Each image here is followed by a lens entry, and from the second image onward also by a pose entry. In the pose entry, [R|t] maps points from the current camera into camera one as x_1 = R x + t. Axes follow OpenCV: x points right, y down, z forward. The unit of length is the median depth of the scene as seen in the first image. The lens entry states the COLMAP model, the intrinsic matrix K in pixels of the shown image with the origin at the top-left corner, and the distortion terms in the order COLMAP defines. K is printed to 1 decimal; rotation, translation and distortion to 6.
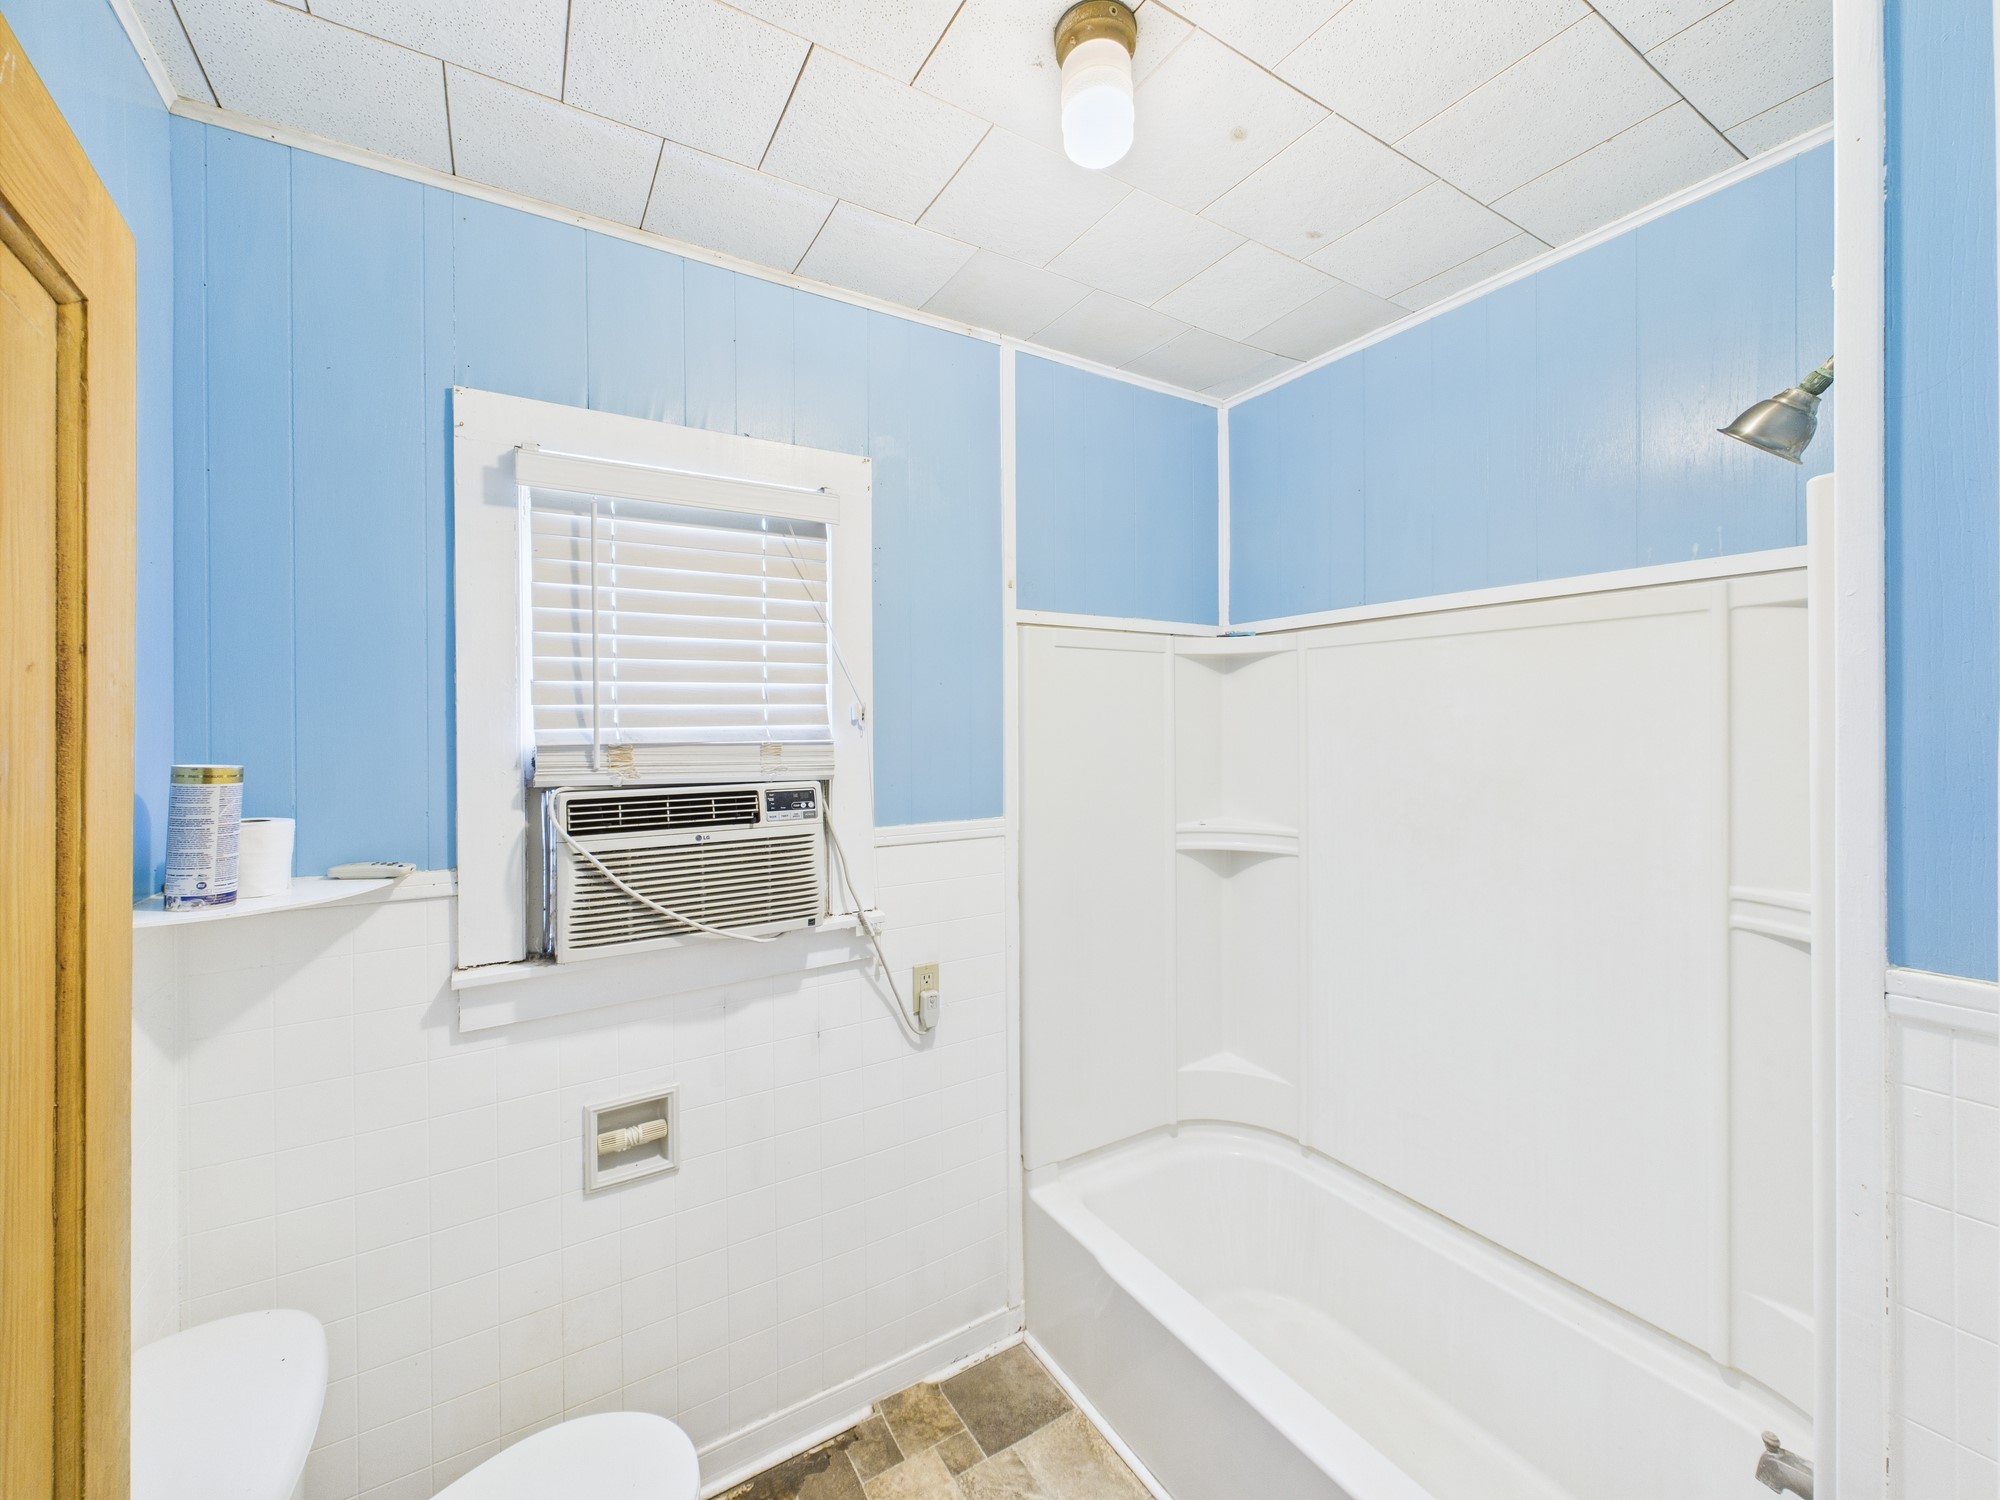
lens RADIAL K [[803.1, 0, 999.3], [0, 803.1, 740.9], [0, 0, 1]] dist [0.008501, -0.000316]
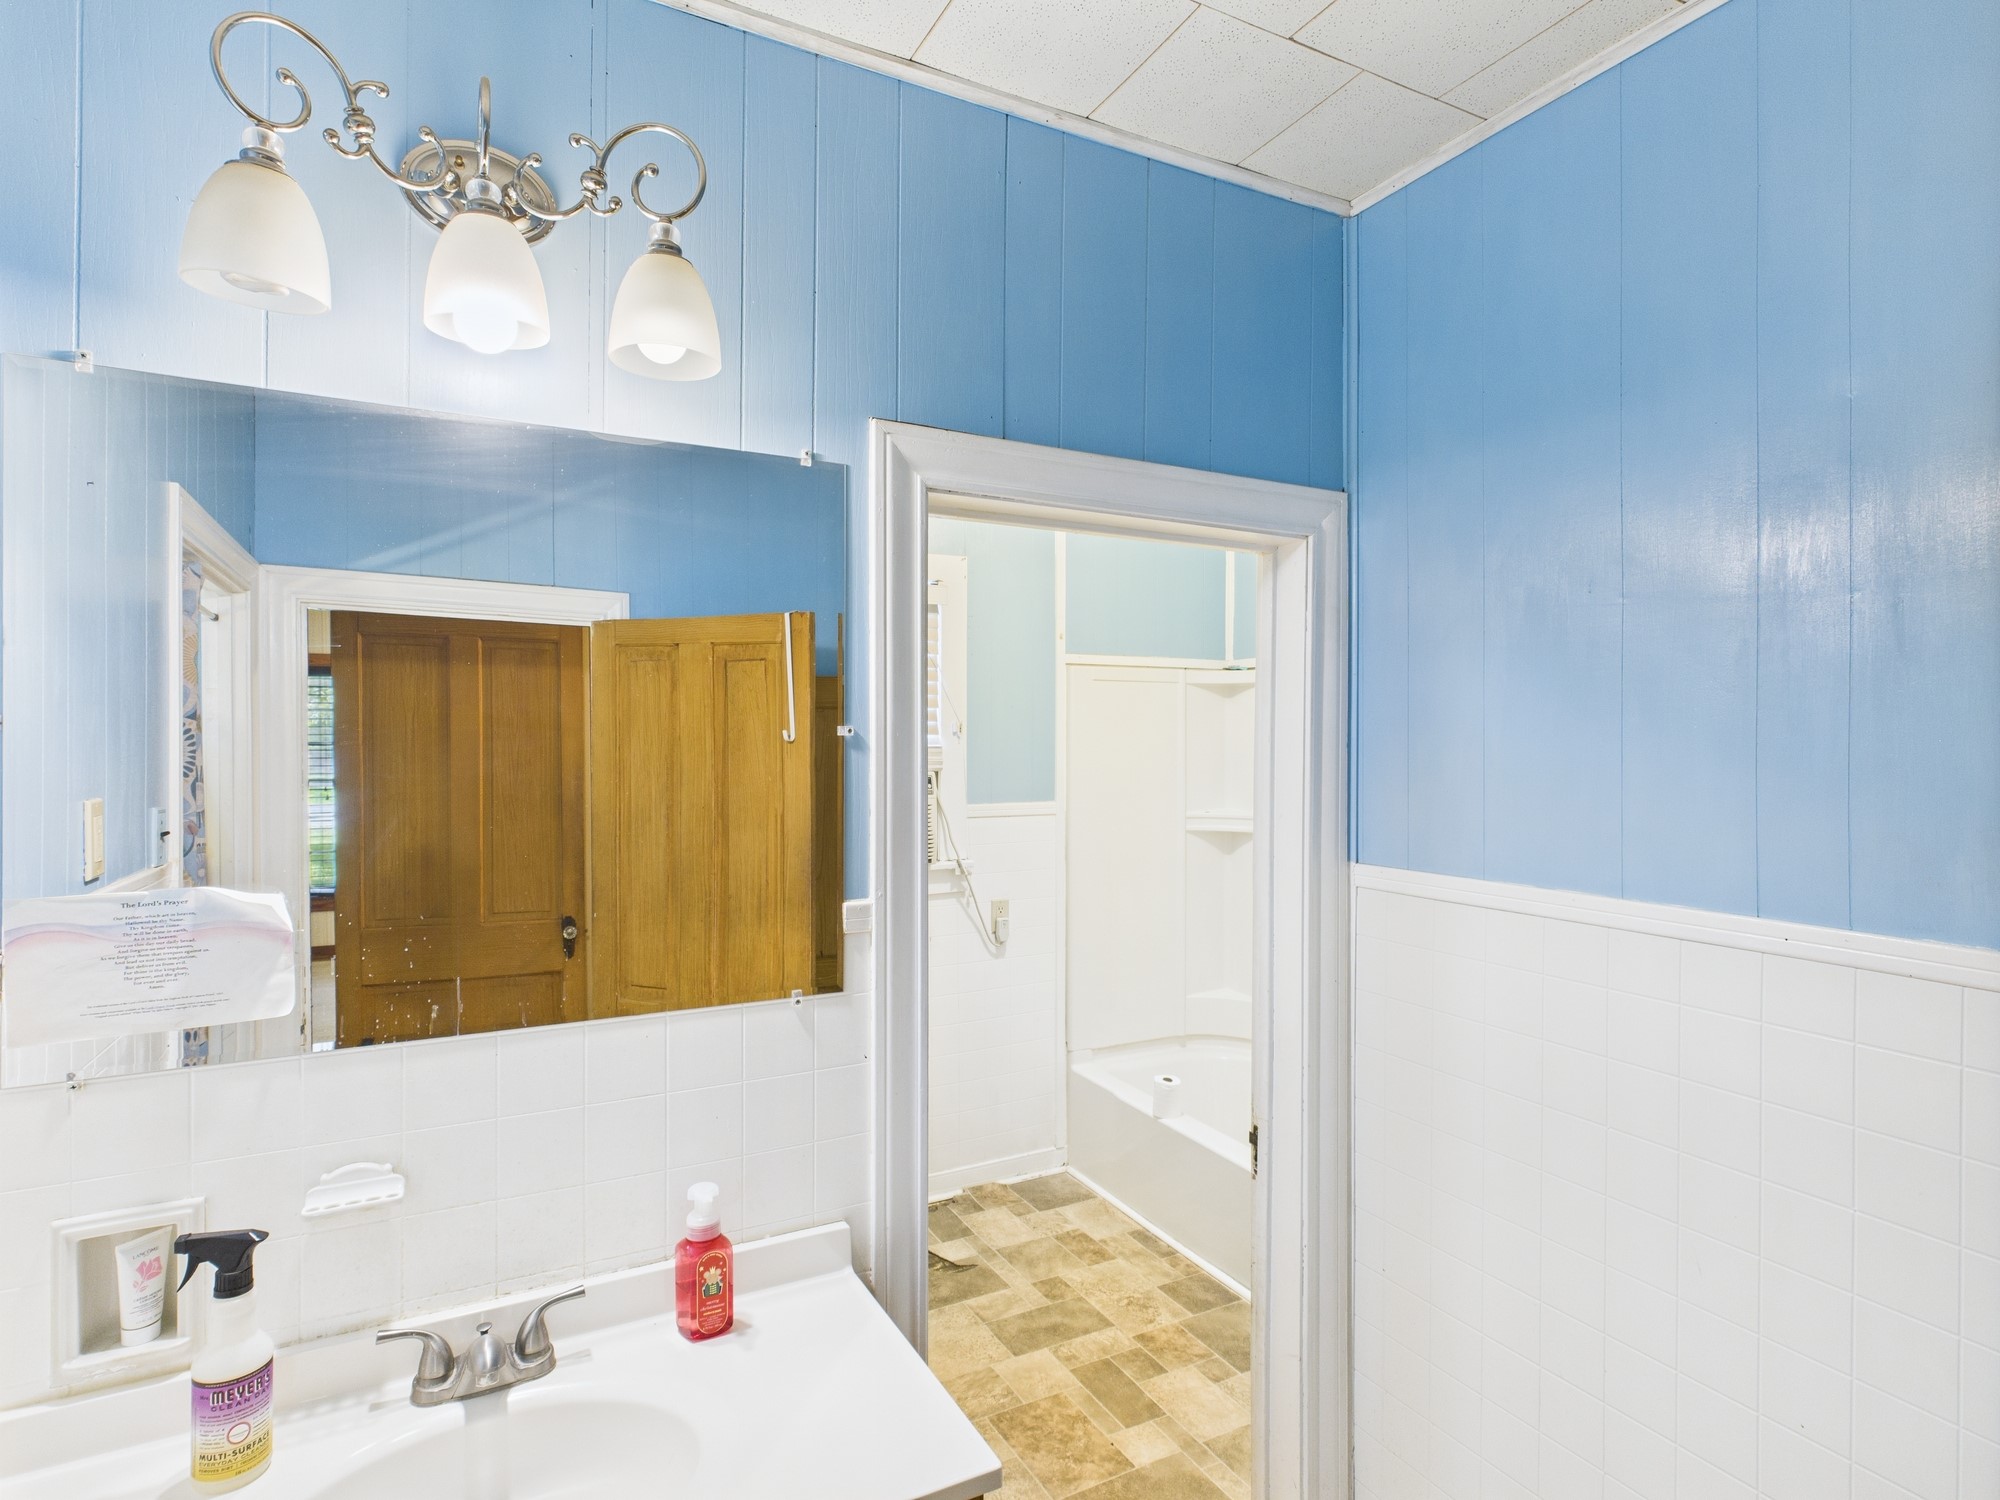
lens RADIAL K [[1056.7, 0, 1000.0], [0, 1056.7, 750.0], [0, 0, 1]] dist [-0.001370, -0.001054]
pose [[0.997564, 0.007903, -0.069310, 0.038051], [-0.008378, 0.999943, -0.006570, 0.018295], [0.069254, 0.007134, 0.997574, -0.893867]]
